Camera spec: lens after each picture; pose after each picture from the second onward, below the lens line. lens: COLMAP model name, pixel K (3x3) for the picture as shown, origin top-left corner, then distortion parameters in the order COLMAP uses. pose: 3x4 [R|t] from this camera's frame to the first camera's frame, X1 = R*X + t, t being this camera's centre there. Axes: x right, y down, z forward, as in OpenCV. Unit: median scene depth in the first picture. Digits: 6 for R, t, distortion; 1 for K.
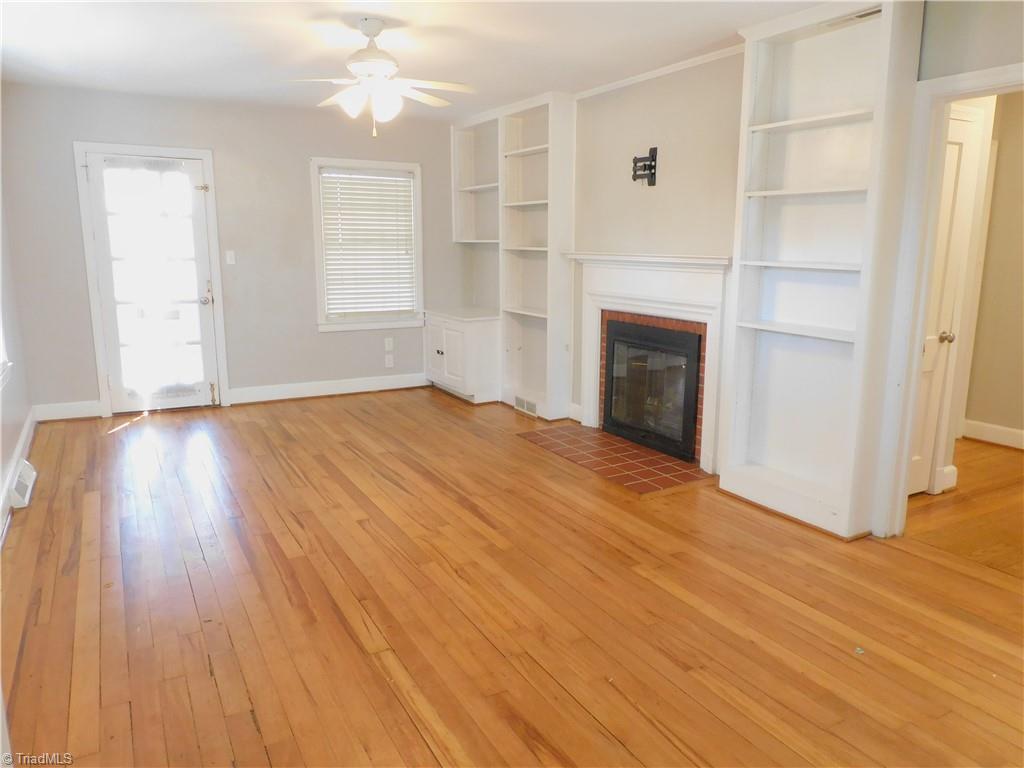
lens RADIAL K [[724.6, 0, 518.2], [0, 724.6, 381.1], [0, 0, 1]] dist [-0.014503, 0.000956]
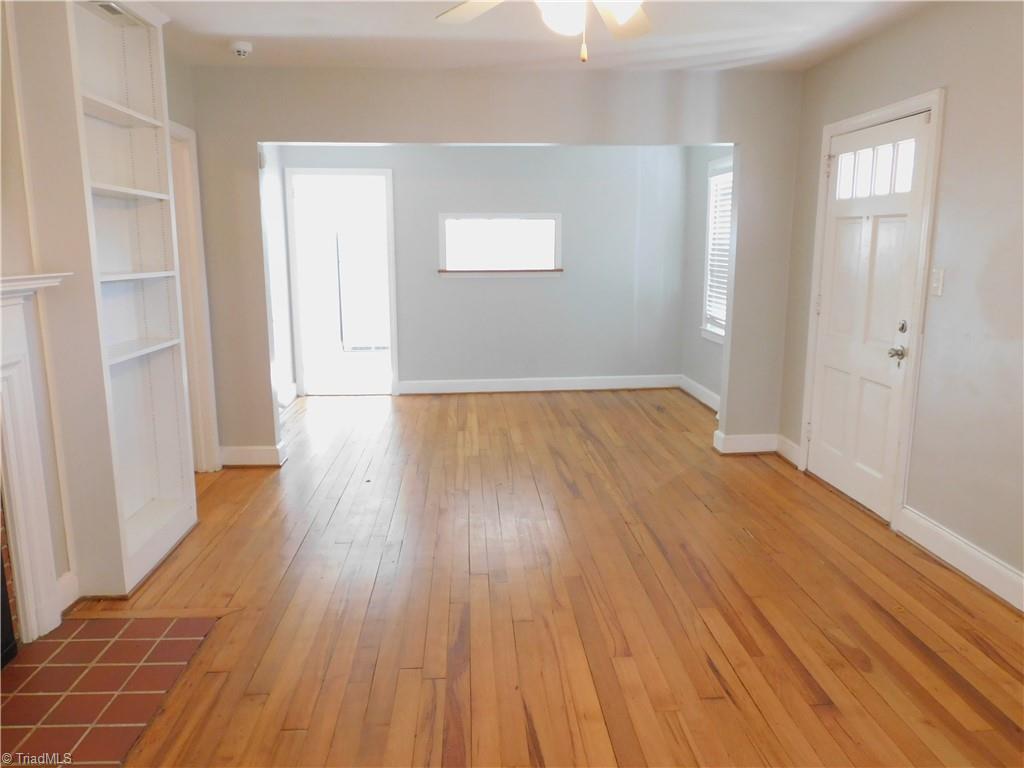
lens RADIAL K [[724.6, 0, 521.4], [0, 724.6, 388.0], [0, 0, 1]] dist [-0.014503, 0.000956]
pose [[-0.905240, -0.088105, 0.415666, -0.248669], [0.074125, 0.930520, 0.358663, -0.189699], [-0.418385, 0.355487, -0.835813, 0.970908]]
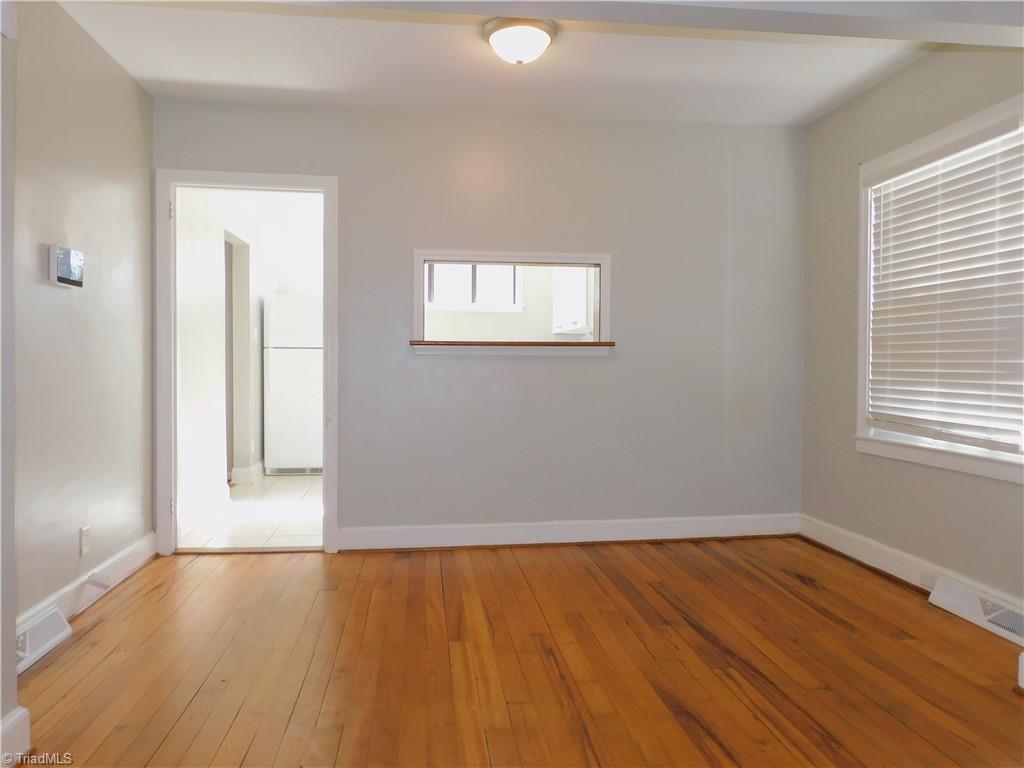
lens RADIAL K [[724.6, 0, 516.7], [0, 724.6, 384.5], [0, 0, 1]] dist [-0.014503, 0.000956]
pose [[-0.926117, -0.020326, 0.376688, 0.011189], [0.059102, 0.978398, 0.198102, -0.050763], [-0.372577, 0.205729, -0.904910, 0.593522]]
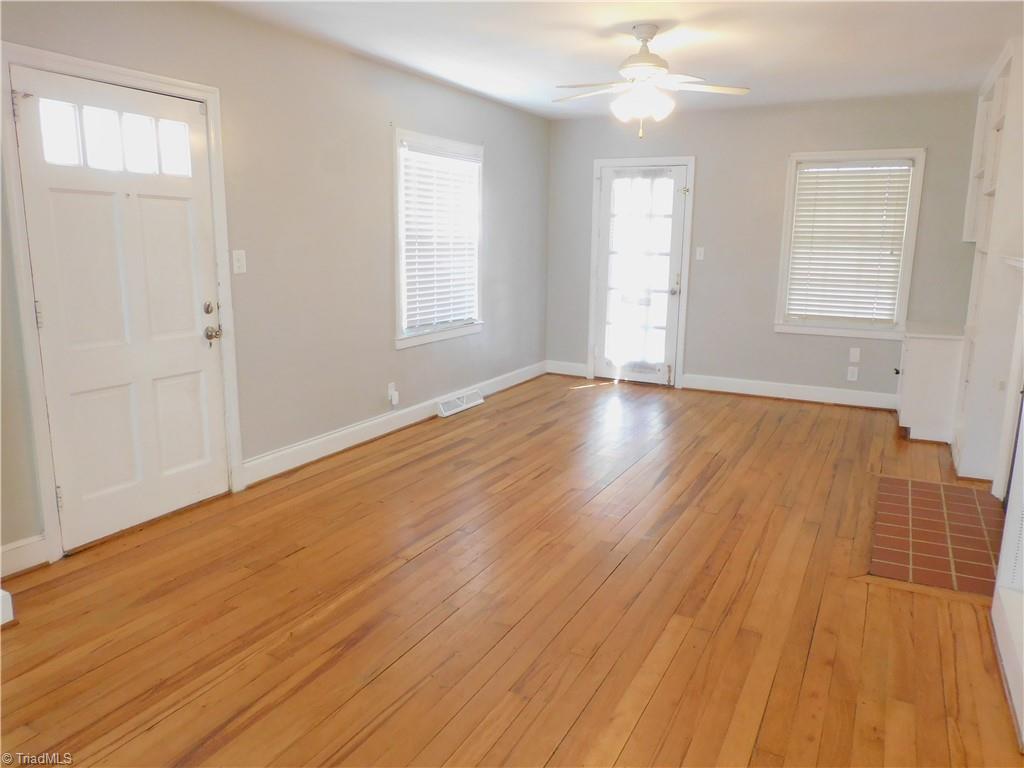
lens RADIAL K [[724.6, 0, 508.0], [0, 724.6, 382.4], [0, 0, 1]] dist [-0.014503, 0.000956]
pose [[0.535581, 0.164644, -0.828279, 0.392764], [-0.164686, 0.982342, 0.088779, -0.031291], [0.828270, 0.088858, 0.553239, 0.183757]]
